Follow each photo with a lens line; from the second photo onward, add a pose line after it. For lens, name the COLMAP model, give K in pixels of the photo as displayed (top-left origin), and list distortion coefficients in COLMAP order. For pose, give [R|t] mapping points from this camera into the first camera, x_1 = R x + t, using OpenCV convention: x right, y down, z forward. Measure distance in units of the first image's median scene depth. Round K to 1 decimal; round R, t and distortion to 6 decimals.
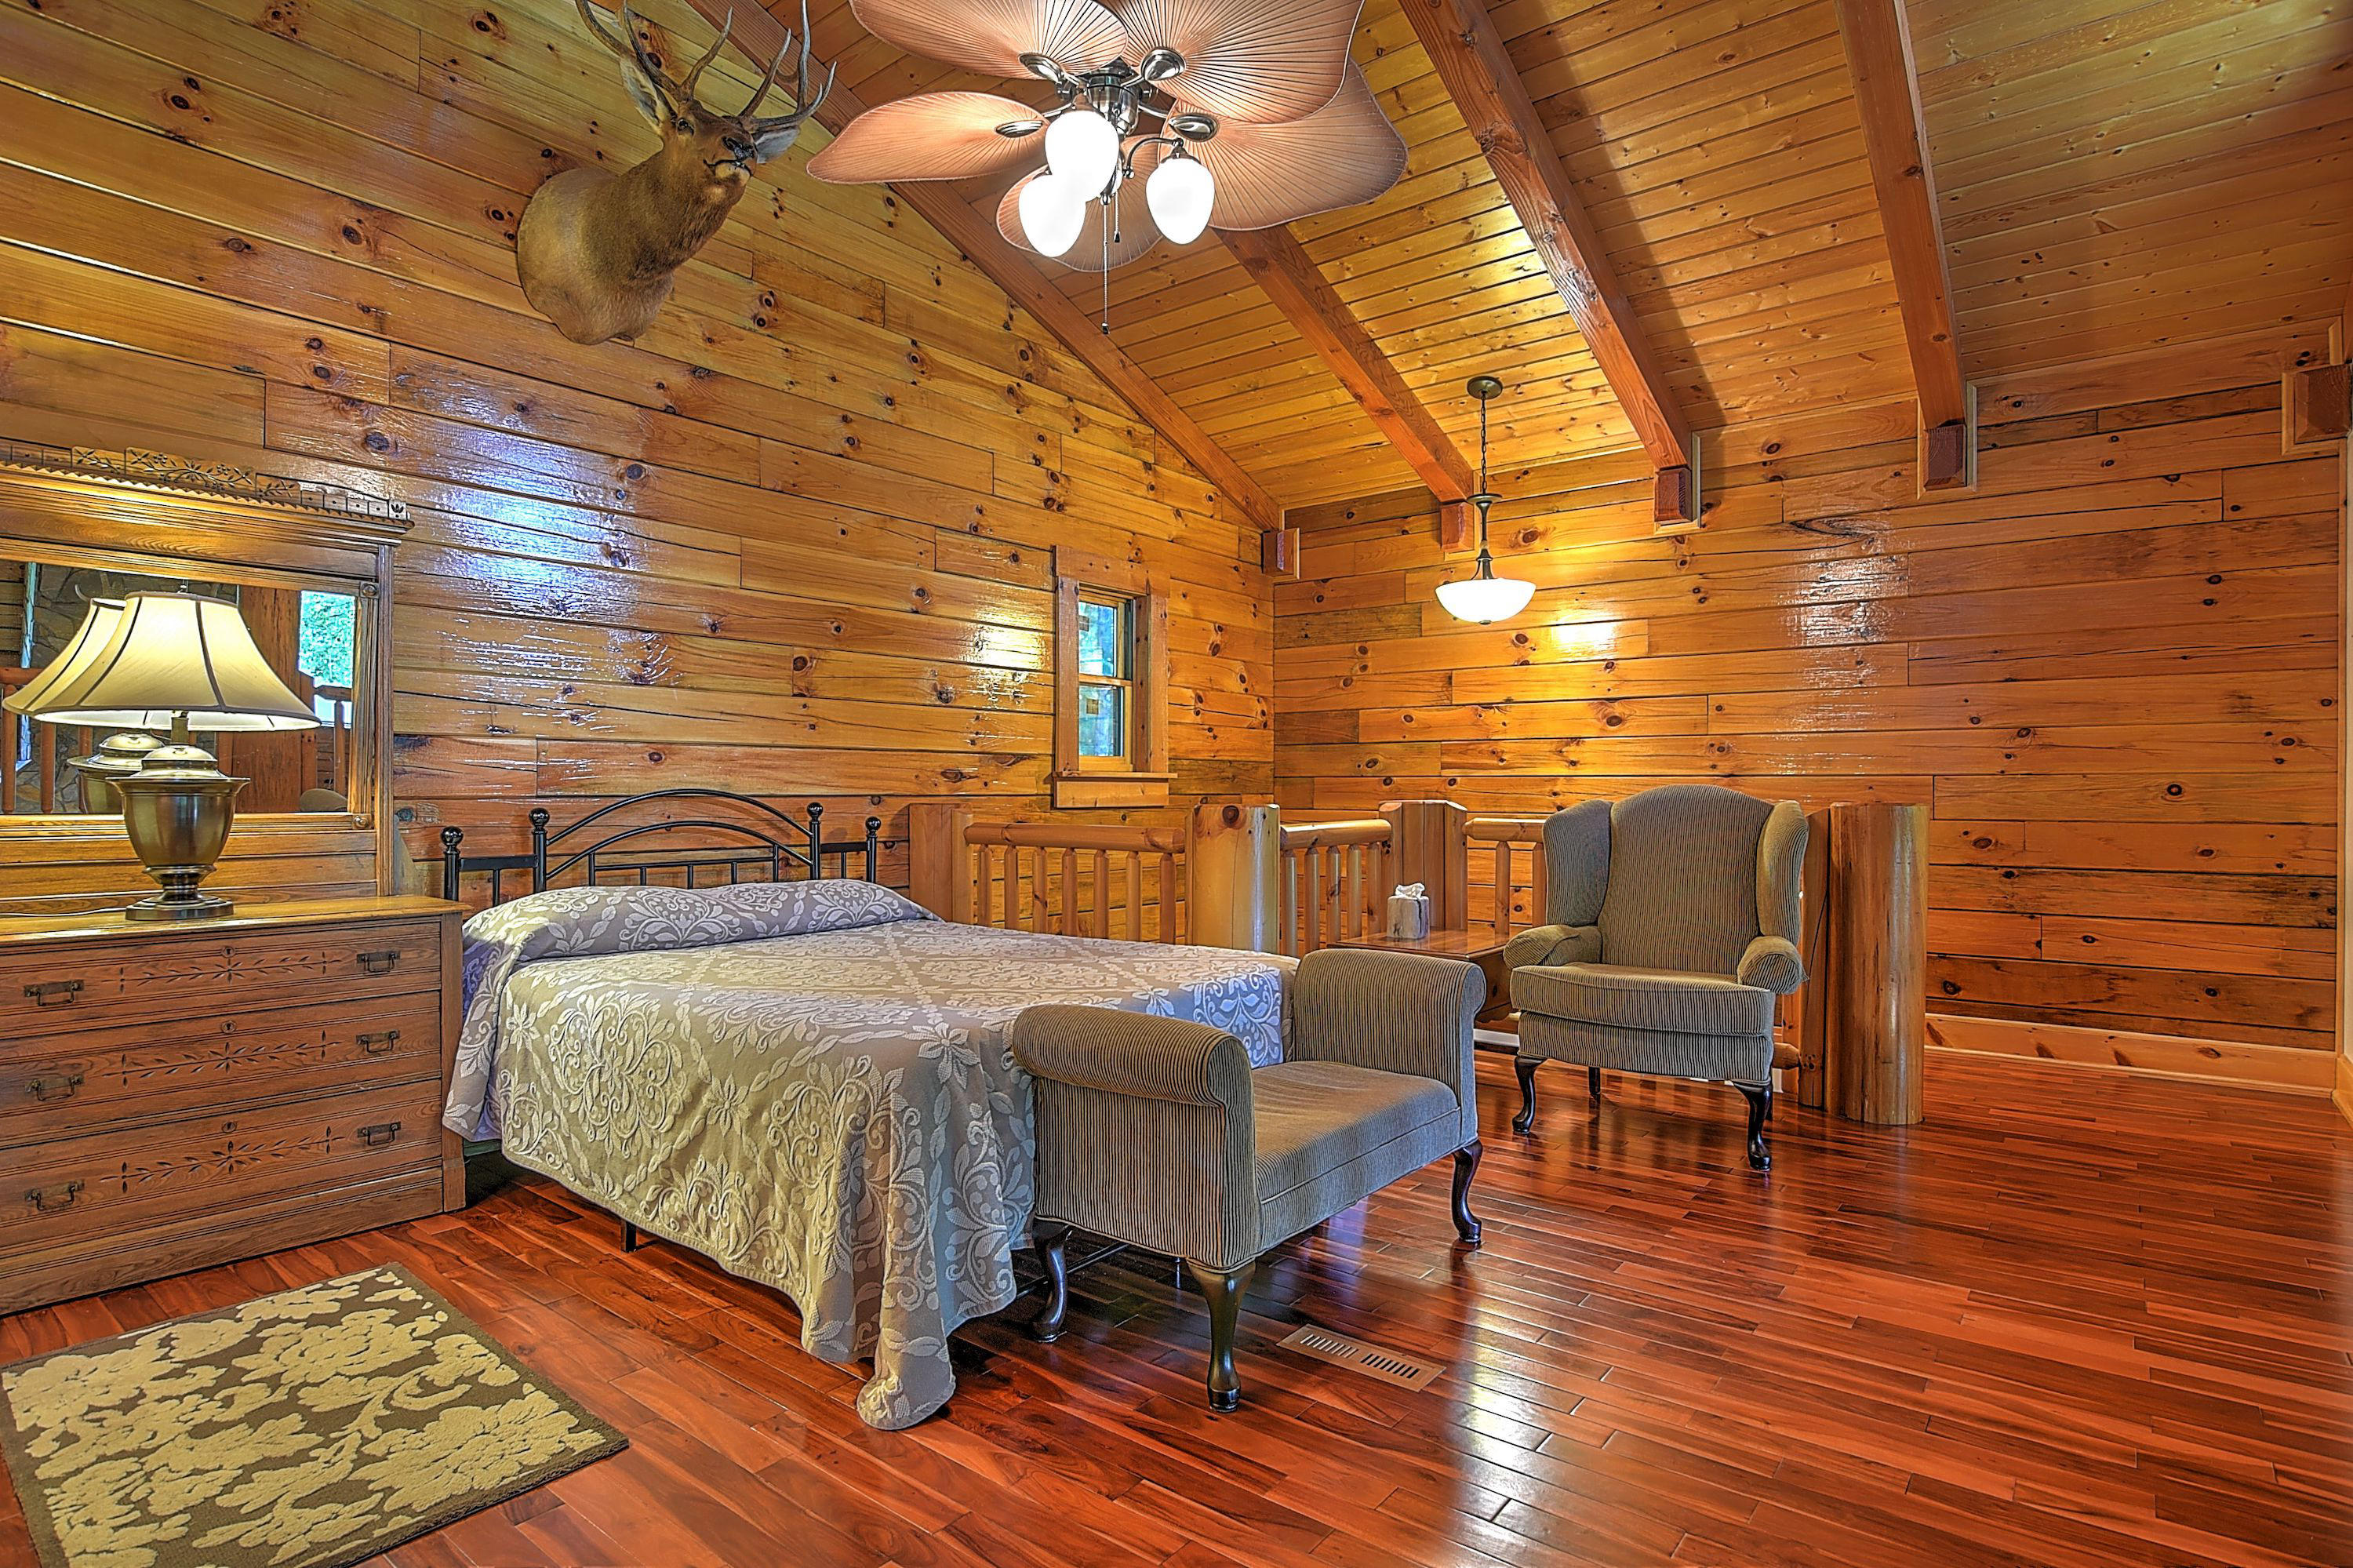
lens RADIAL K [[1228.0, 0, 1089.5], [0, 1228.0, 797.0], [0, 0, 1]] dist [-0.006046, -0.000200]
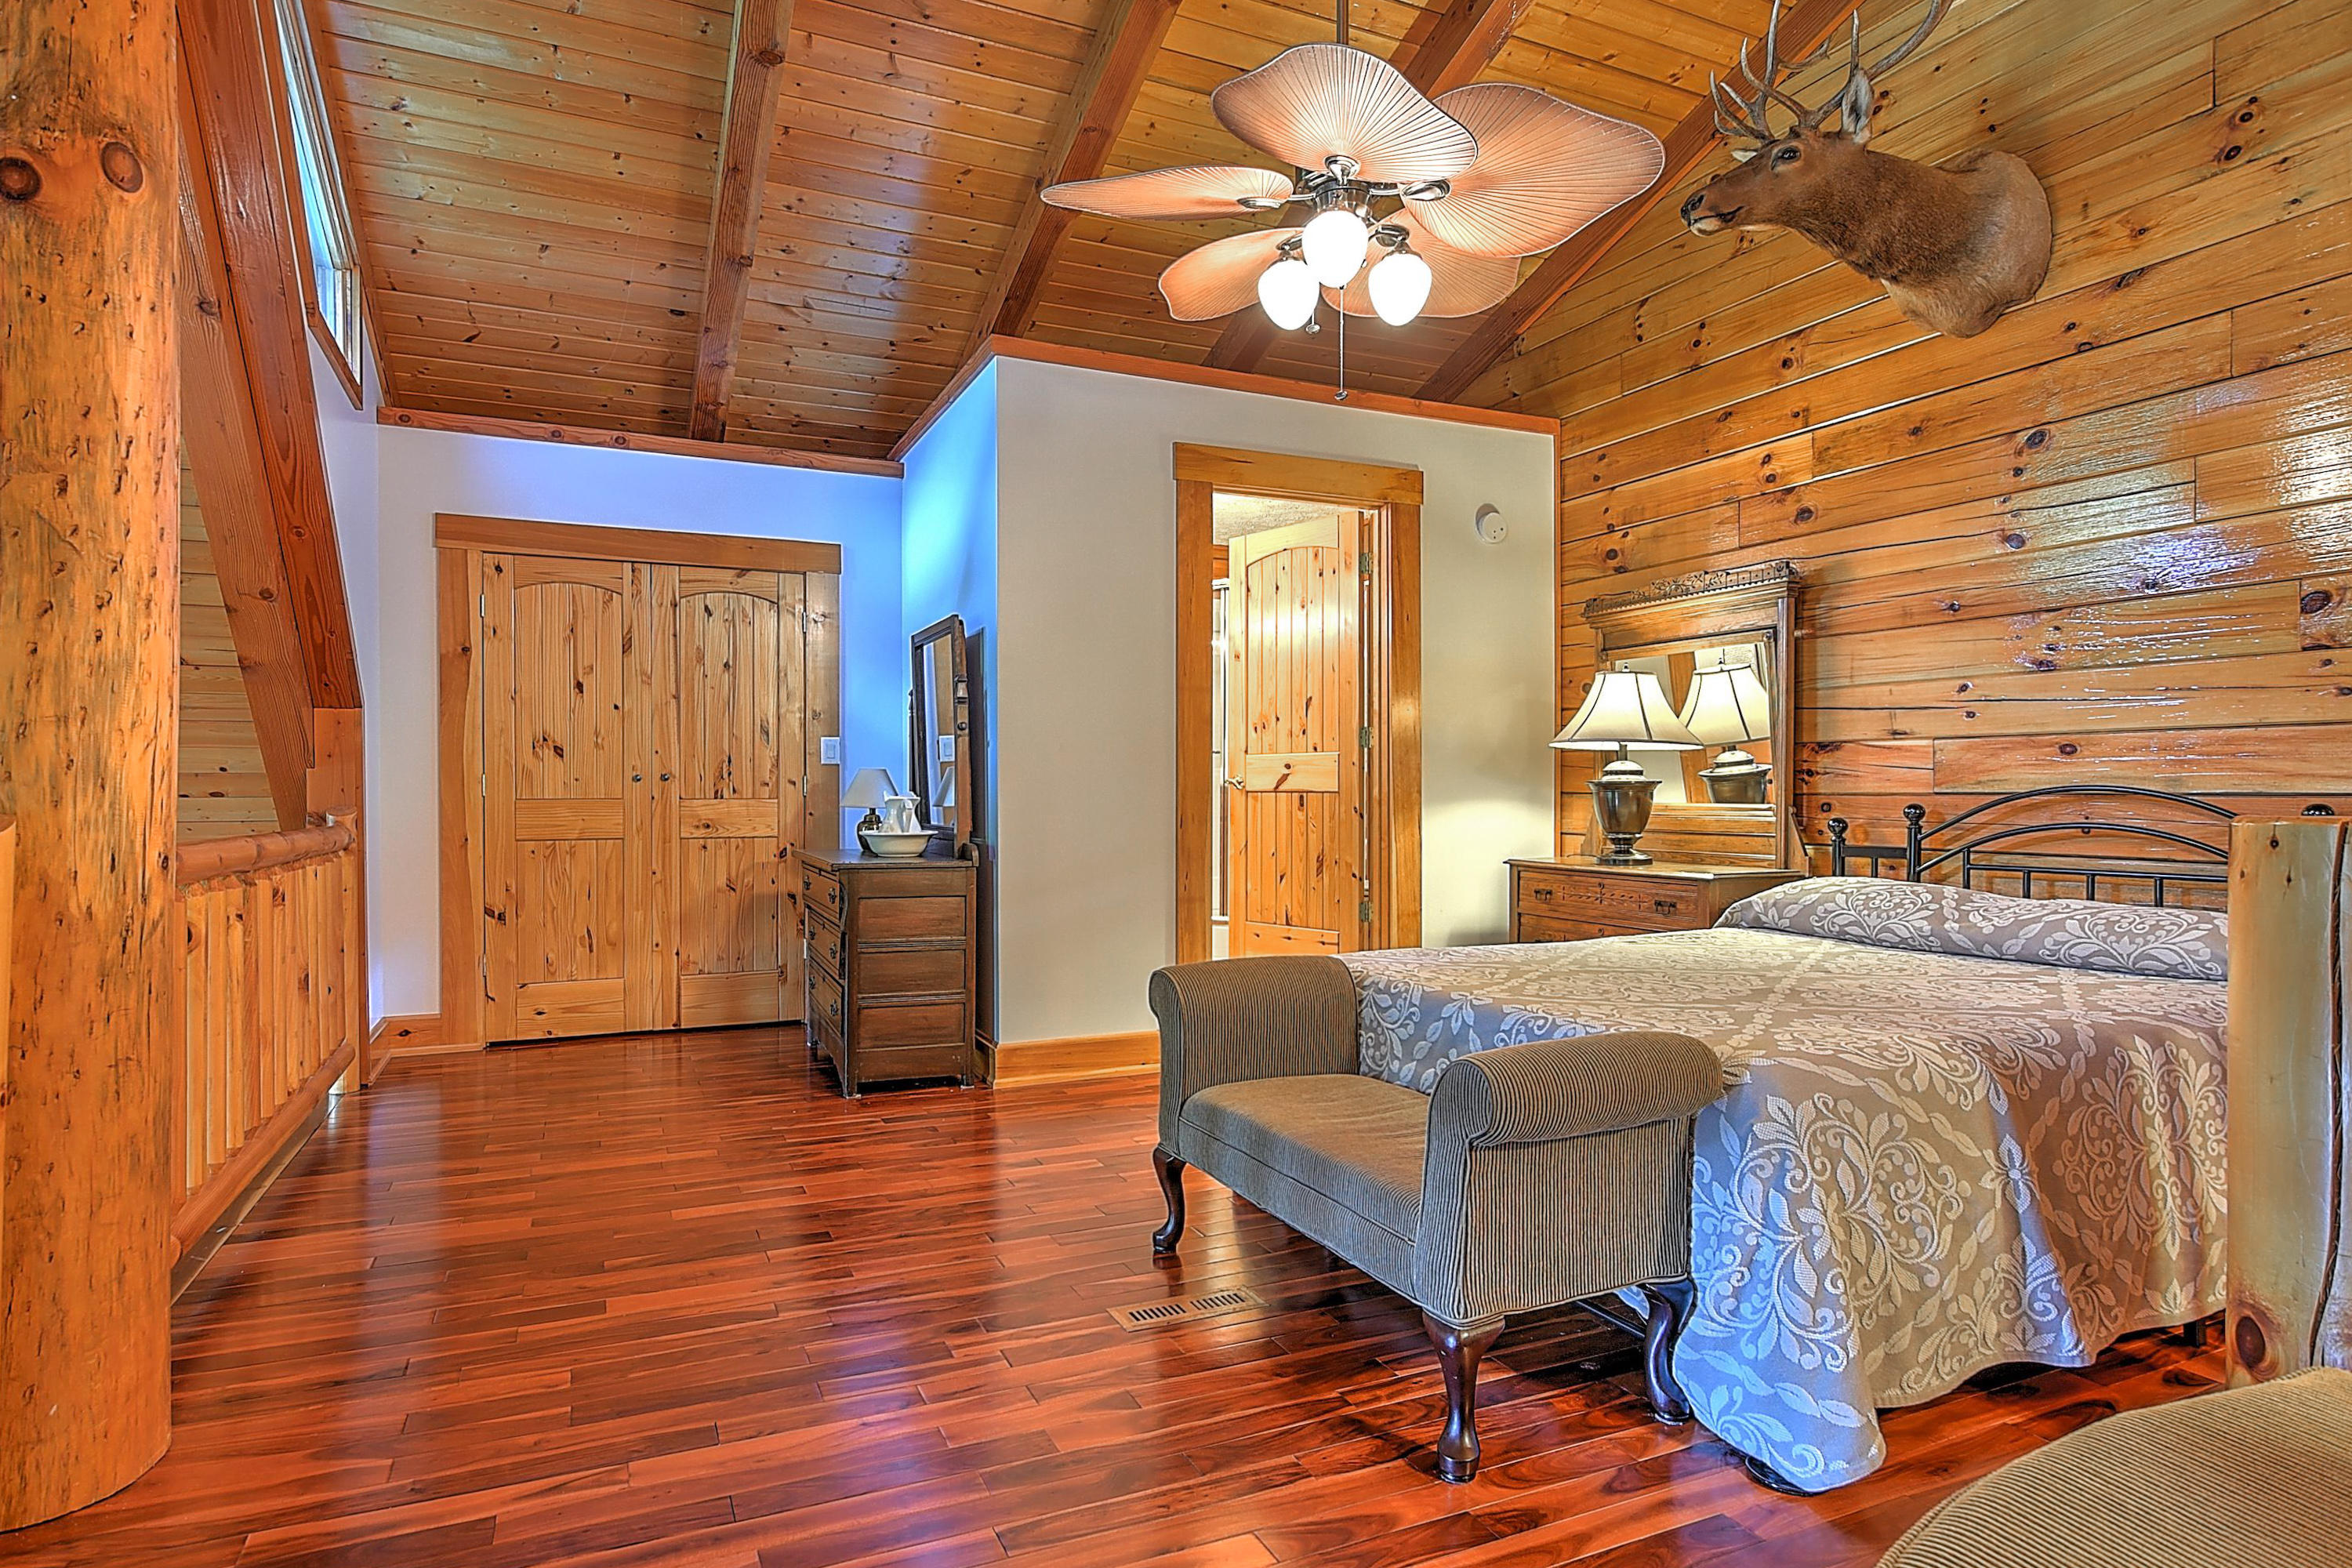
lens RADIAL K [[1184.3, 0, 1138.8], [0, 1184.3, 790.8], [0, 0, 1]] dist [-0.015992, 0.002545]
pose [[-0.414729, 0.005180, -0.909930, 0.774868], [0.000687, 0.999985, 0.005380, -0.008748], [0.909945, 0.001606, -0.414726, 0.829910]]
